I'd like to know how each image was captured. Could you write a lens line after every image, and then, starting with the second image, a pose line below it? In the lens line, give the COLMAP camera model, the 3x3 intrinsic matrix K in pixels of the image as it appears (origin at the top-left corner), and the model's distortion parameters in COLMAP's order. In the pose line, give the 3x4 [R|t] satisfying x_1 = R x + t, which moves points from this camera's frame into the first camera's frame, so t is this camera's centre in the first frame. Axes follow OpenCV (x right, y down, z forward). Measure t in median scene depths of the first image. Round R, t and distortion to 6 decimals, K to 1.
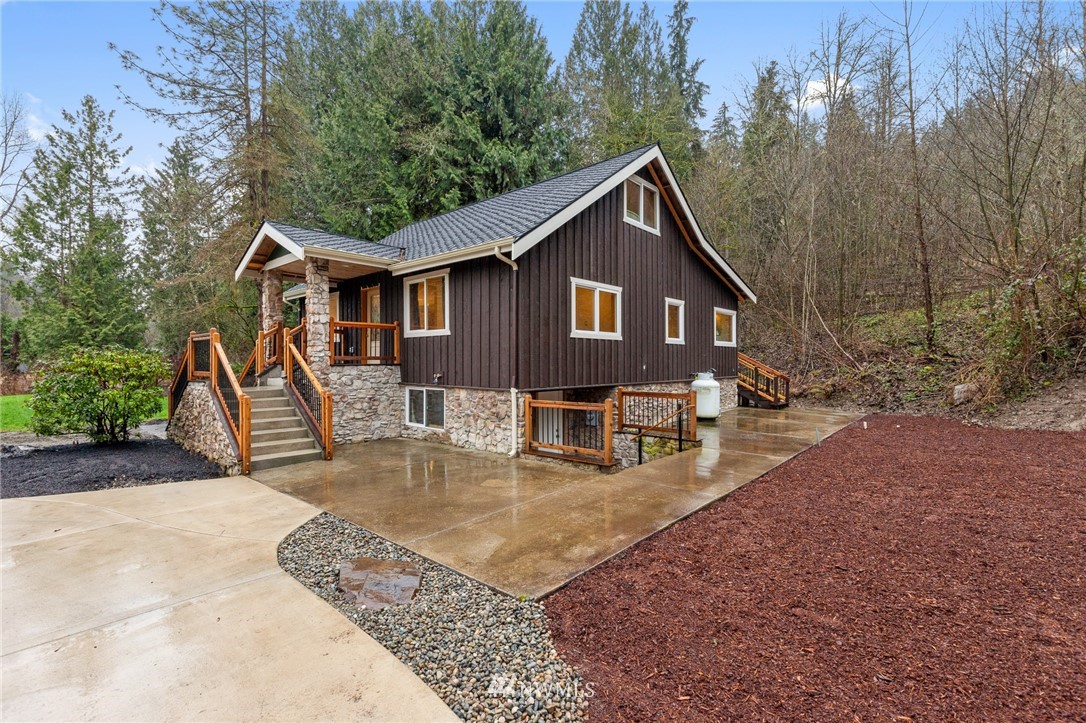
lens RADIAL K [[492.5, 0, 536.6], [0, 492.5, 361.3], [0, 0, 1]] dist [0.002030, 0.000800]
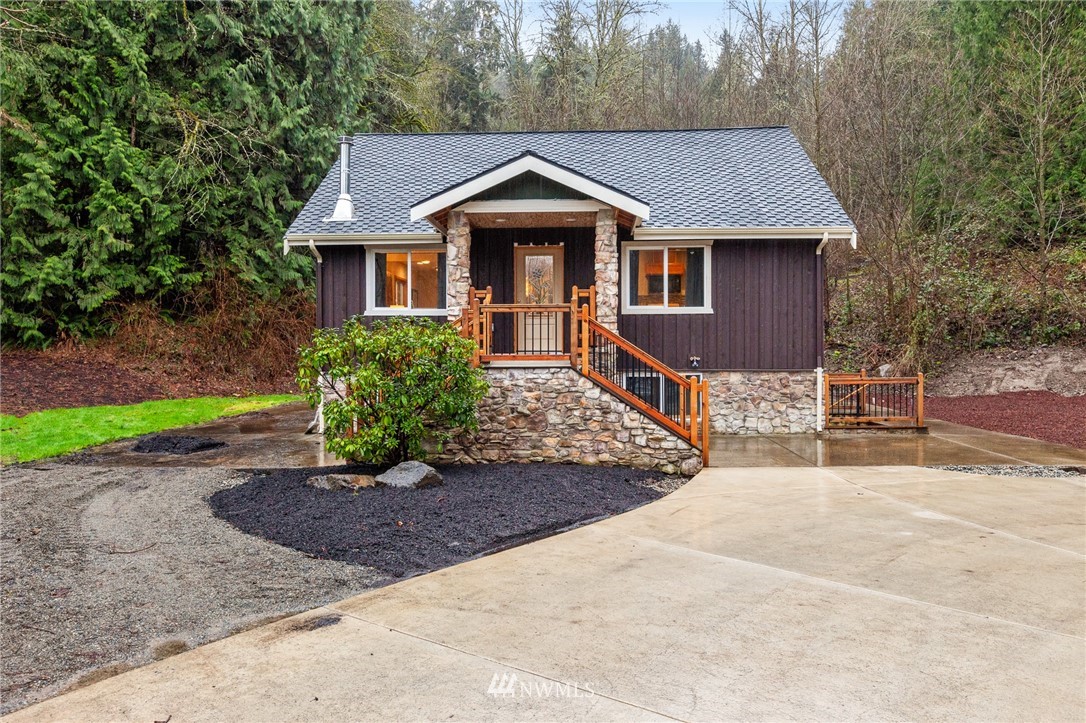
lens RADIAL K [[810.9, 0, 545.1], [0, 810.9, 360.2], [0, 0, 1]] dist [0.011676, -0.004825]
pose [[0.768925, -0.009639, 0.639267, -1.293231], [0.003256, 0.999932, 0.011161, 0.013942], [-0.639331, -0.006501, 0.768904, 0.038977]]
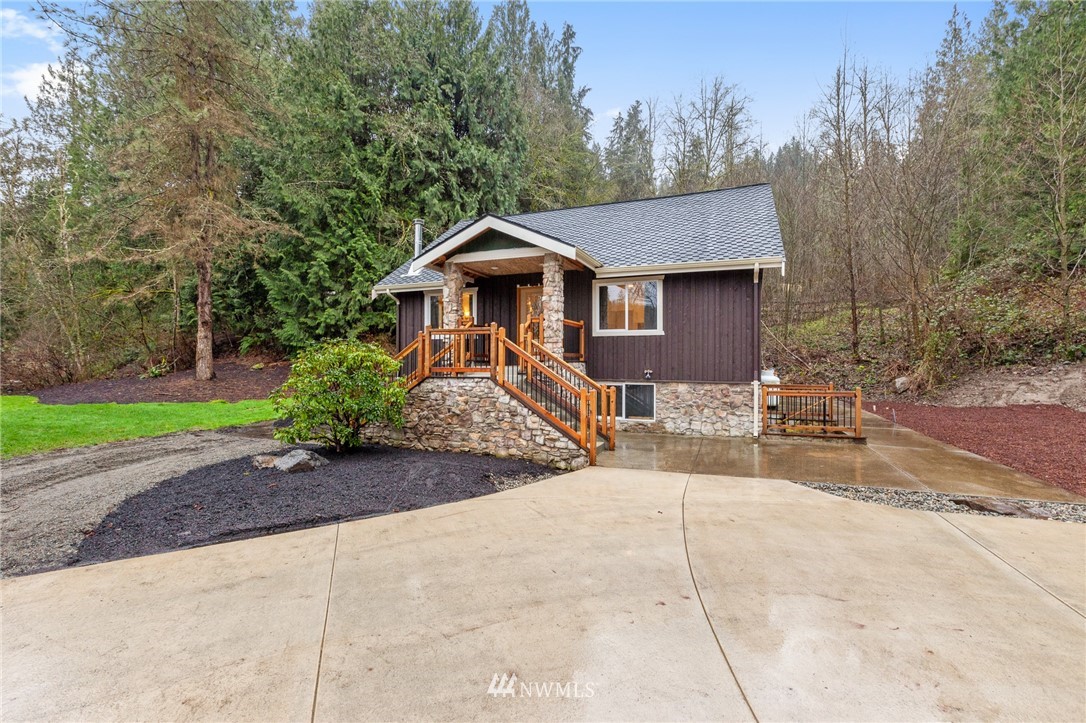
lens RADIAL K [[492.5, 0, 538.5], [0, 492.5, 362.3], [0, 0, 1]] dist [0.002030, 0.000800]
pose [[0.937753, 0.004221, 0.347276, -0.780768], [-0.003792, 0.999991, -0.001914, 0.010680], [-0.347281, 0.000478, 0.937761, 0.046176]]
